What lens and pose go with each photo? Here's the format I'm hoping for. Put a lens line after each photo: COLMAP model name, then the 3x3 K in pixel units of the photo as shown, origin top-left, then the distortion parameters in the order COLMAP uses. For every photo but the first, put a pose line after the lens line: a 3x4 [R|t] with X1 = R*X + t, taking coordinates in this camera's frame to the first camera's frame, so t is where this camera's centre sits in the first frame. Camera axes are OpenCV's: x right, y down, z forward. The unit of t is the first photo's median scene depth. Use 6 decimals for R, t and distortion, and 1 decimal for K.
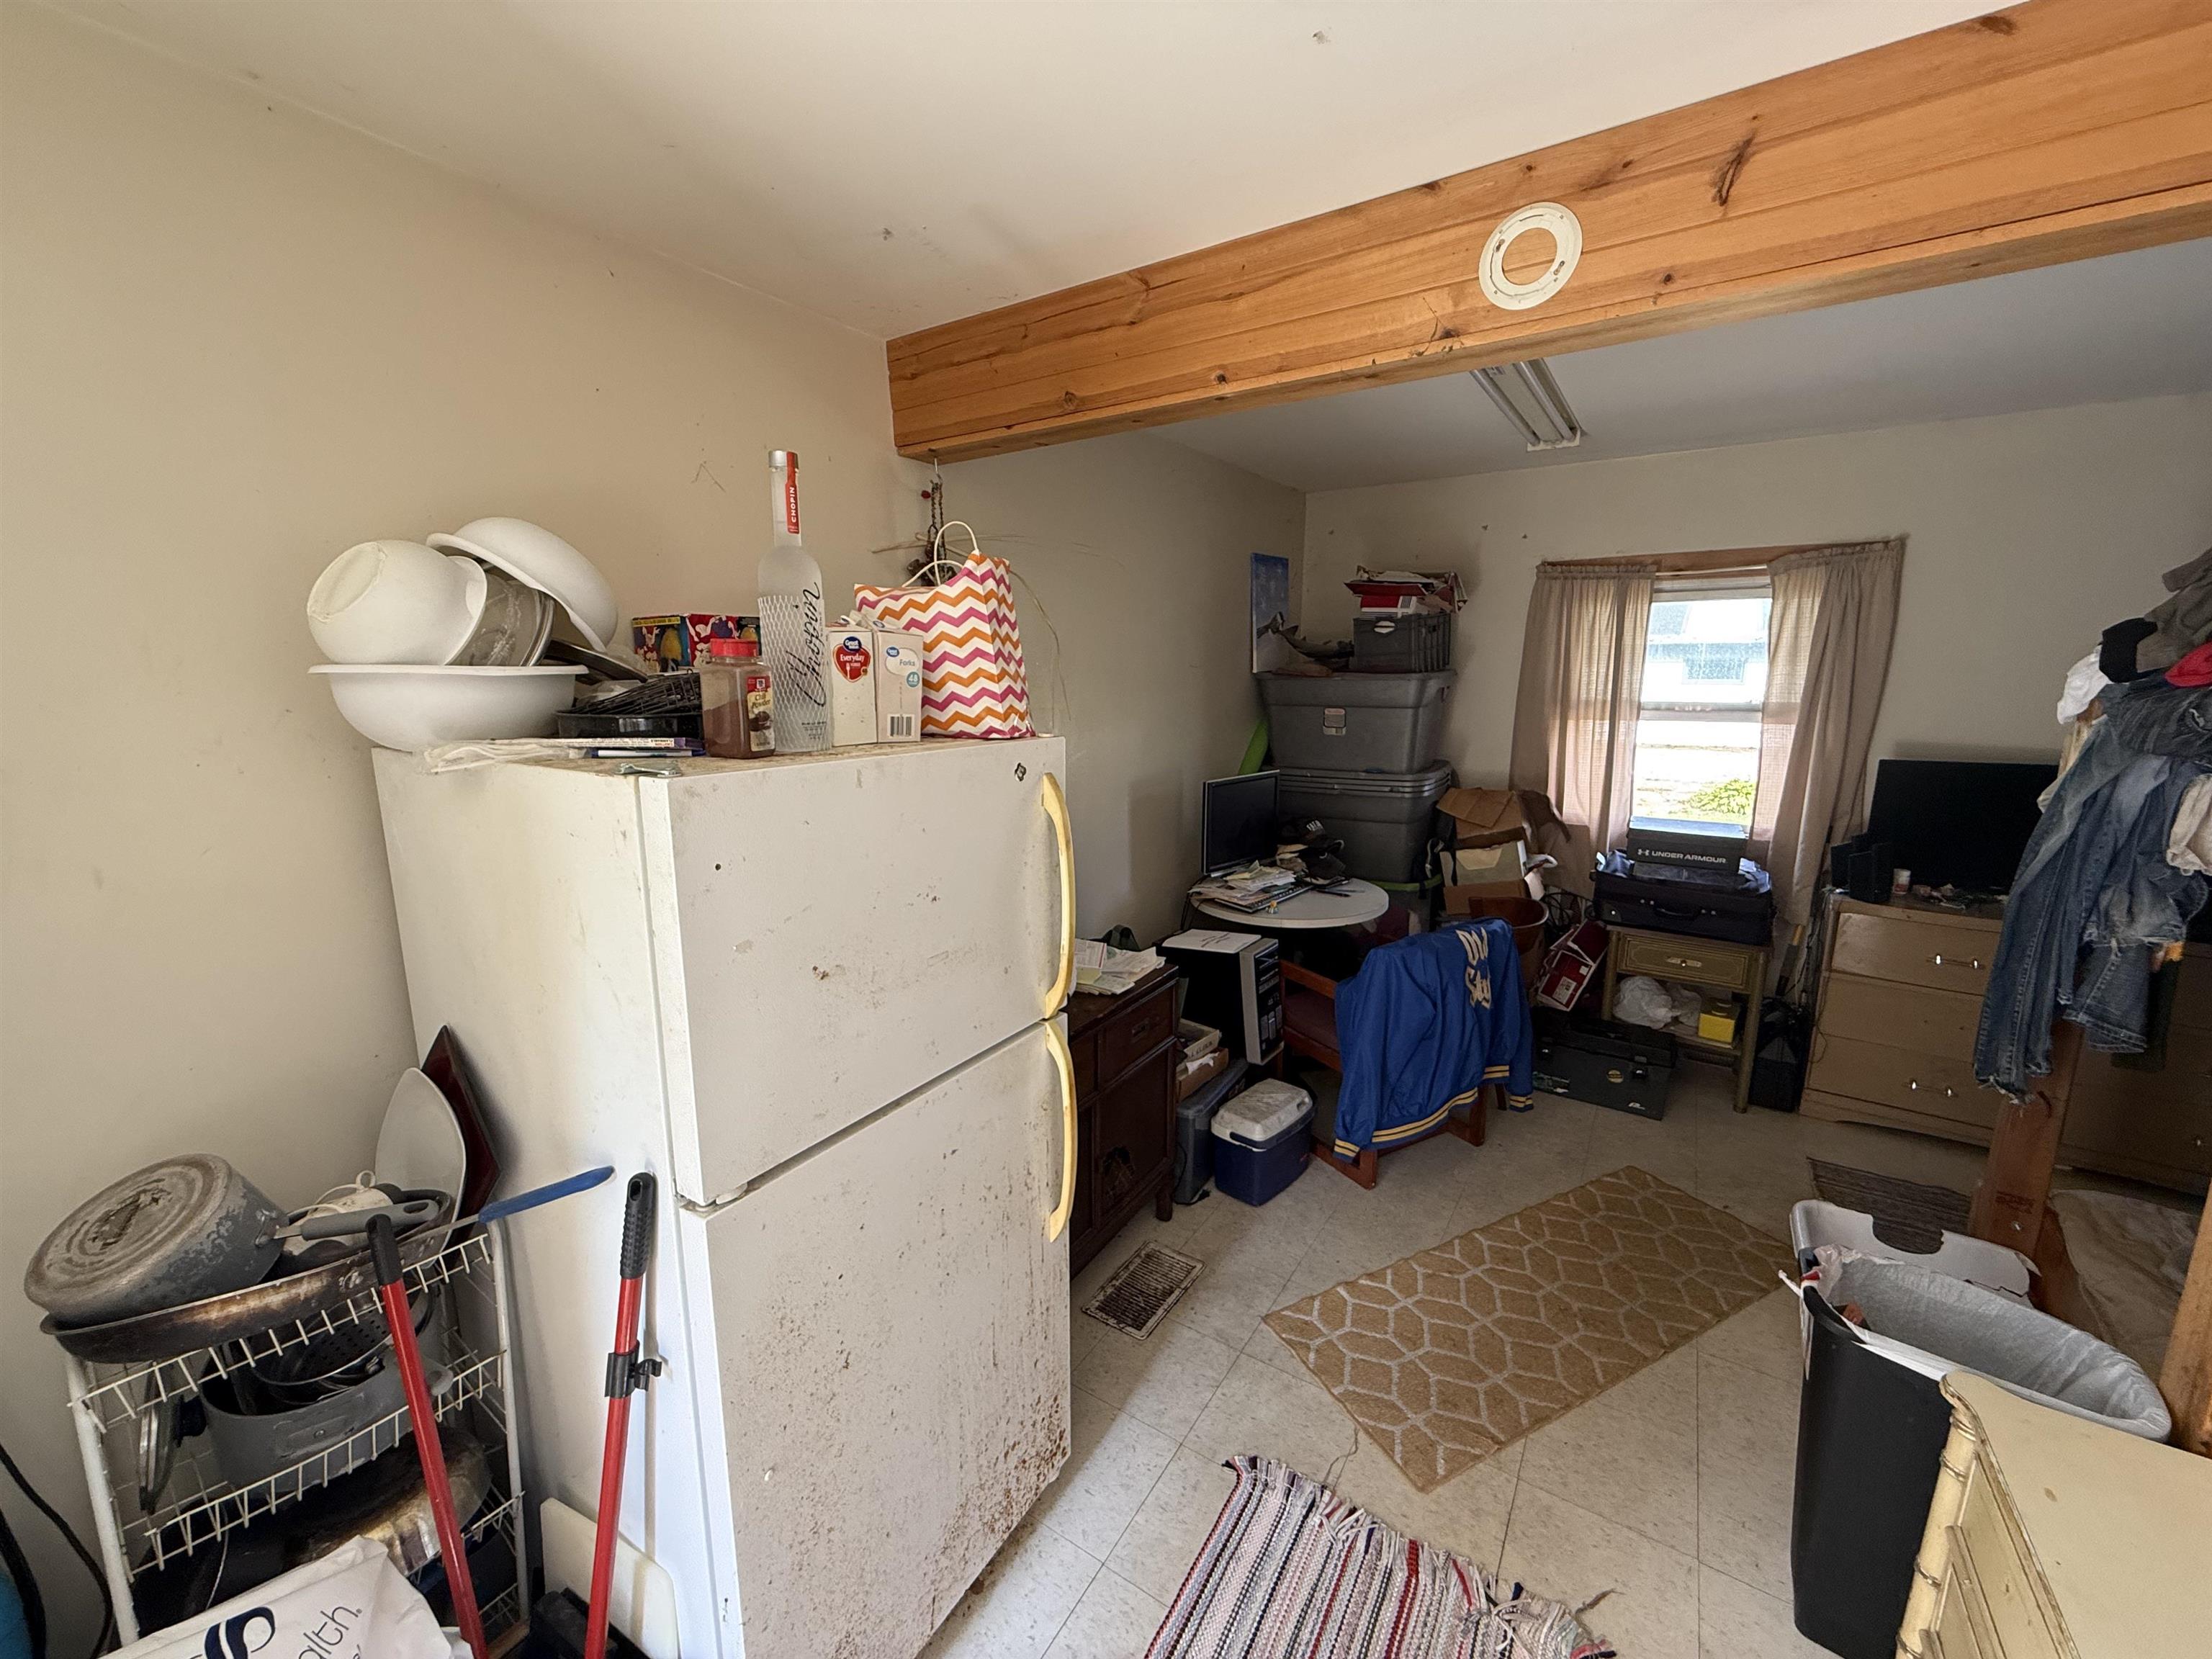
lens RADIAL K [[878.8, 0, 1102.7], [0, 878.8, 833.5], [0, 0, 1]] dist [-0.001869, 0.000262]
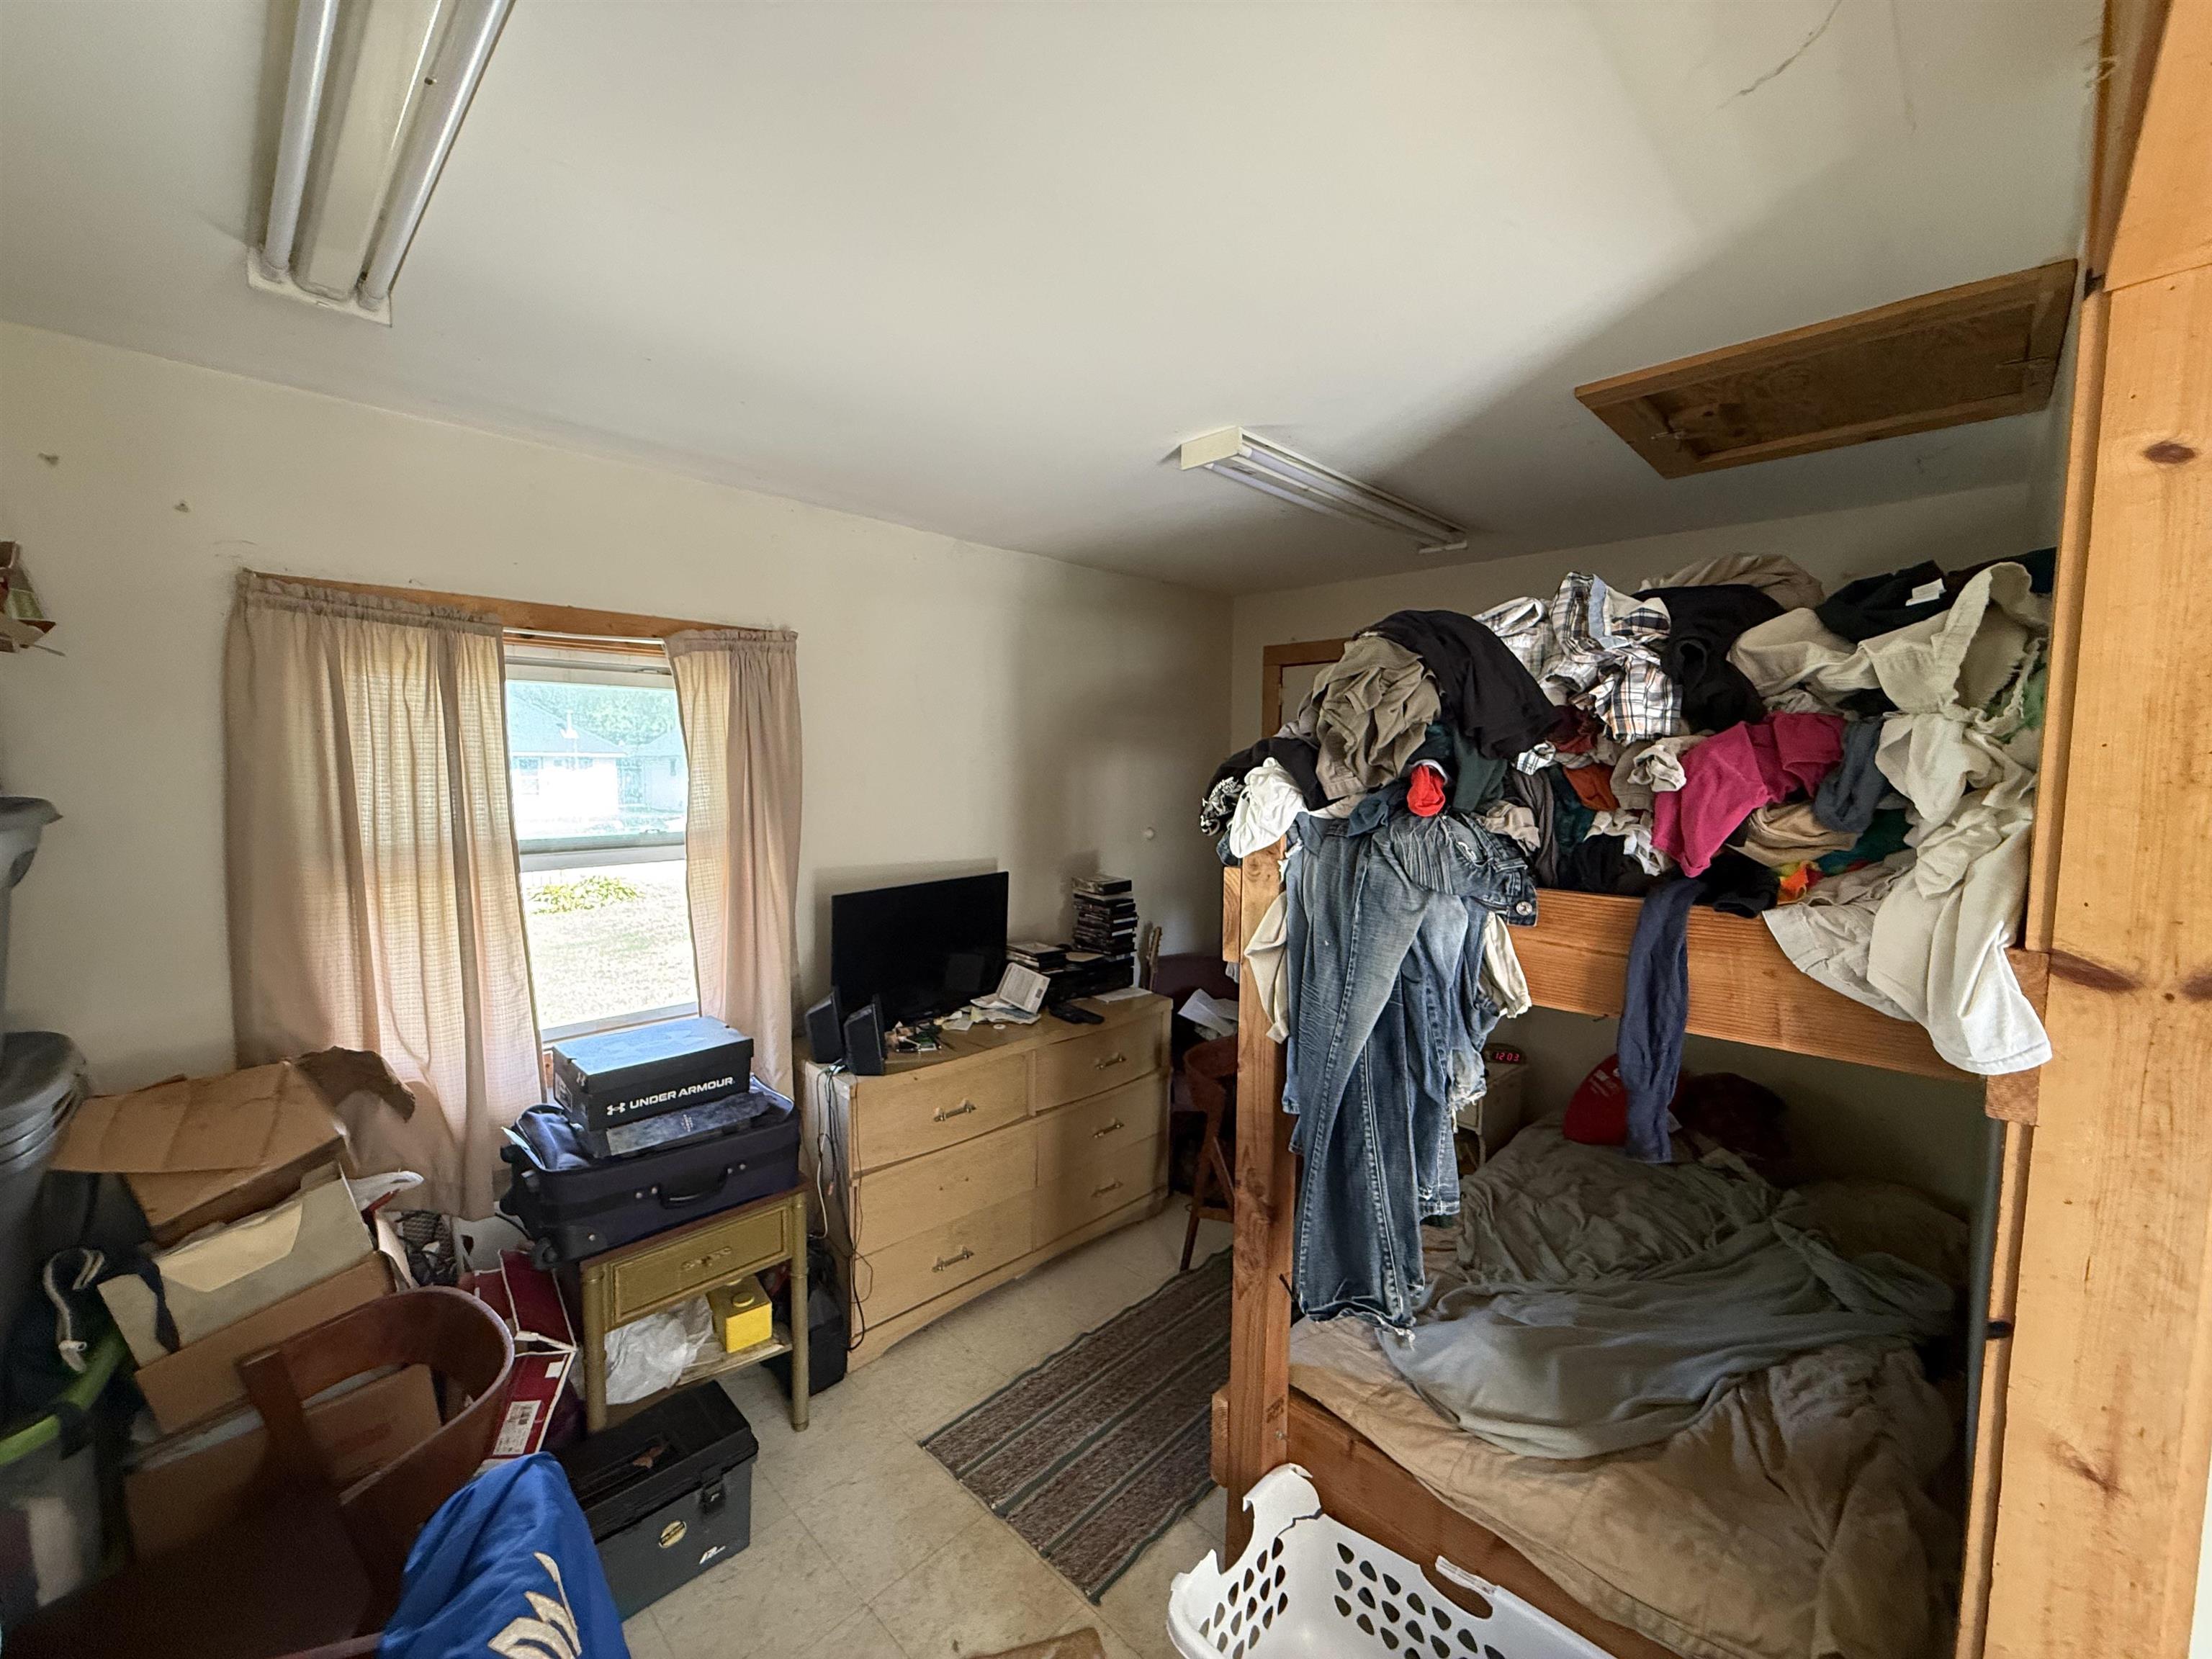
lens RADIAL K [[878.8, 0, 1102.7], [0, 878.8, 833.5], [0, 0, 1]] dist [-0.001869, 0.000262]
pose [[0.189322, -0.069774, 0.979433, 0.124823], [0.179612, 0.983103, 0.035317, -0.112272], [-0.965348, 0.169231, 0.198655, 0.527053]]
